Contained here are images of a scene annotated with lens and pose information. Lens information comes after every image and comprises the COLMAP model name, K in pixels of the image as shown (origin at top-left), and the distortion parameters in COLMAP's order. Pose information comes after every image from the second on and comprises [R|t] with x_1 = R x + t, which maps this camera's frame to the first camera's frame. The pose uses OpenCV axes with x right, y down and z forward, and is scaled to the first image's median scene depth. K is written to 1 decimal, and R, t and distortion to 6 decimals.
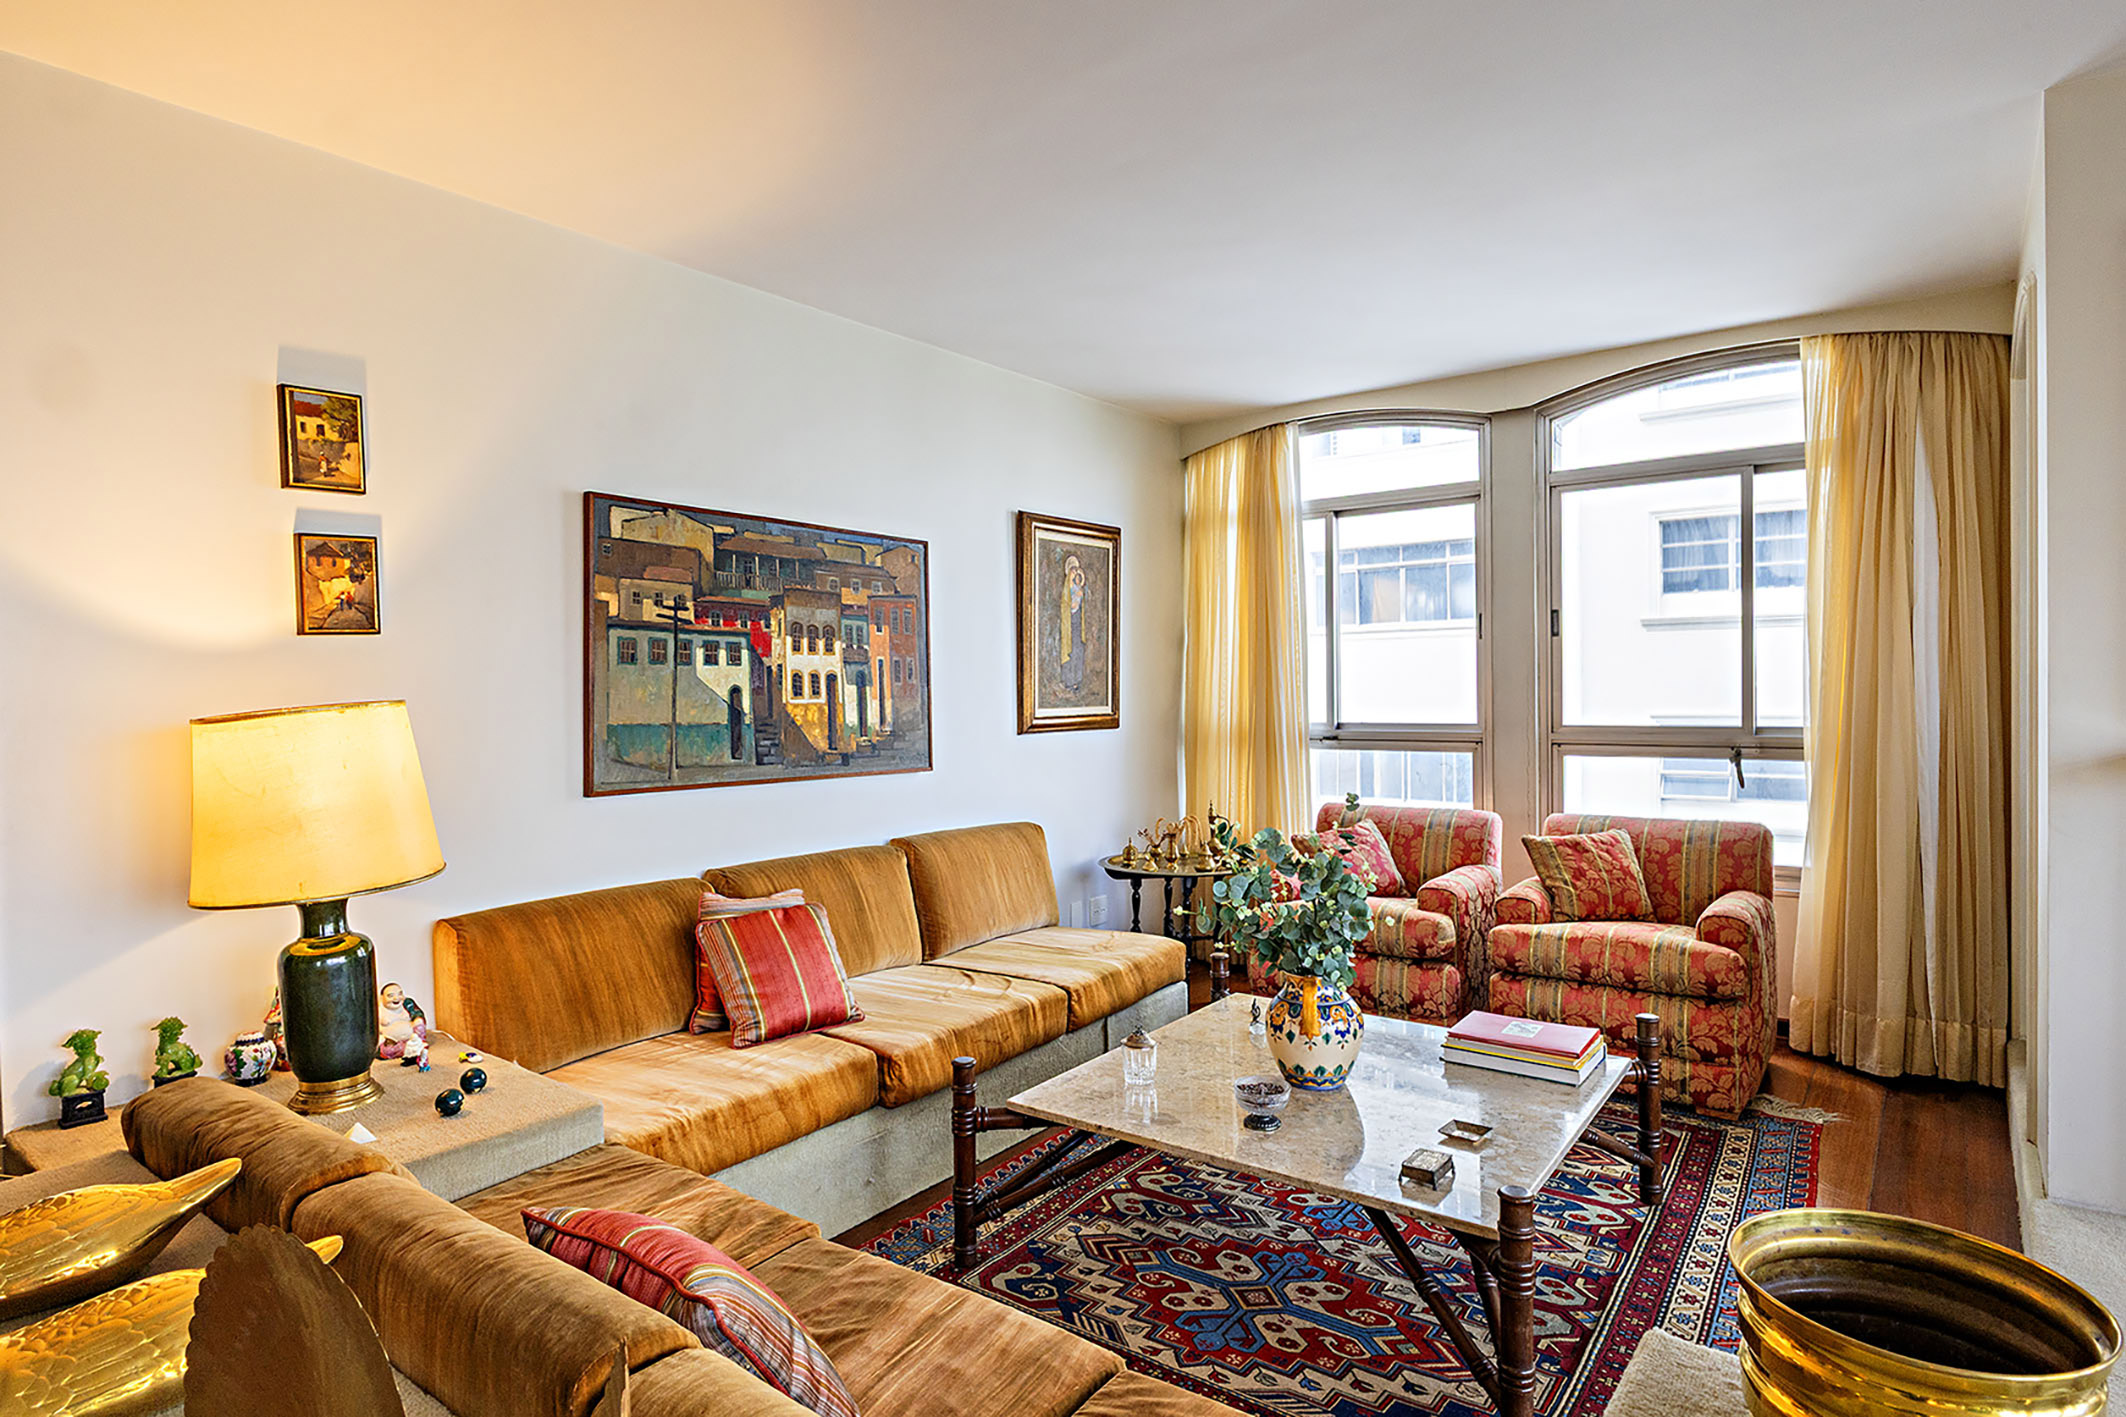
lens RADIAL K [[1199.3, 0, 1065.3], [0, 1199.3, 697.6], [0, 0, 1]] dist [-0.008487, -0.000896]
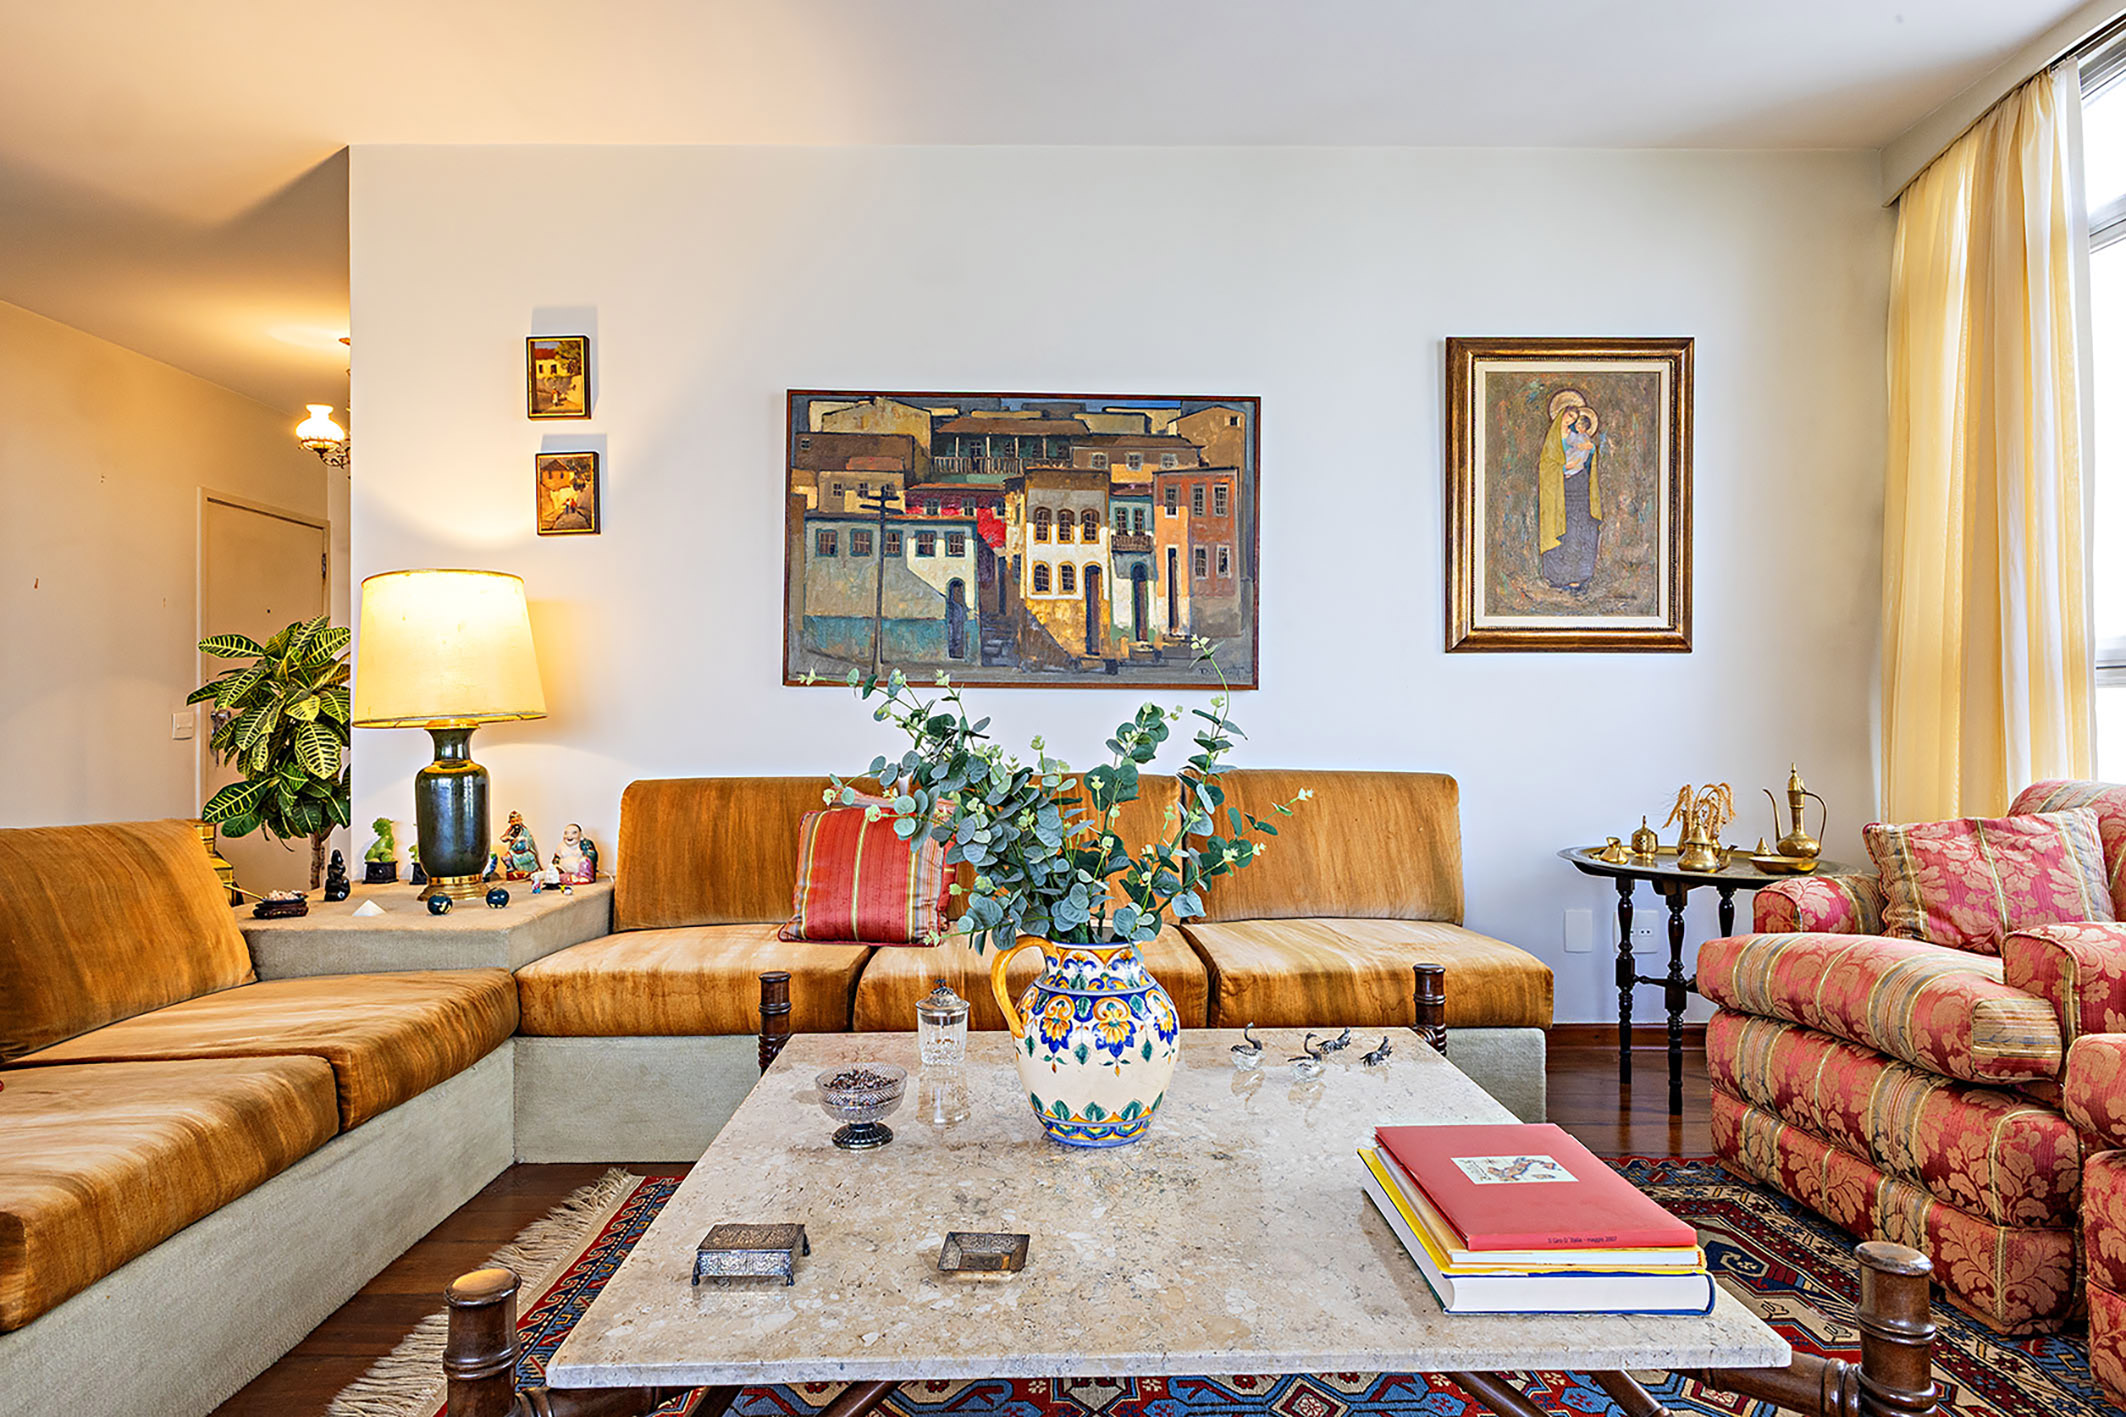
lens RADIAL K [[1251.3, 0, 1070.4], [0, 1251.3, 699.7], [0, 0, 1]] dist [-0.003939, 0.002248]
pose [[0.597462, -0.001333, -0.801896, 0.537592], [-0.017370, 0.999742, -0.014604, 0.093831], [0.801709, 0.022655, 0.597285, 0.484801]]
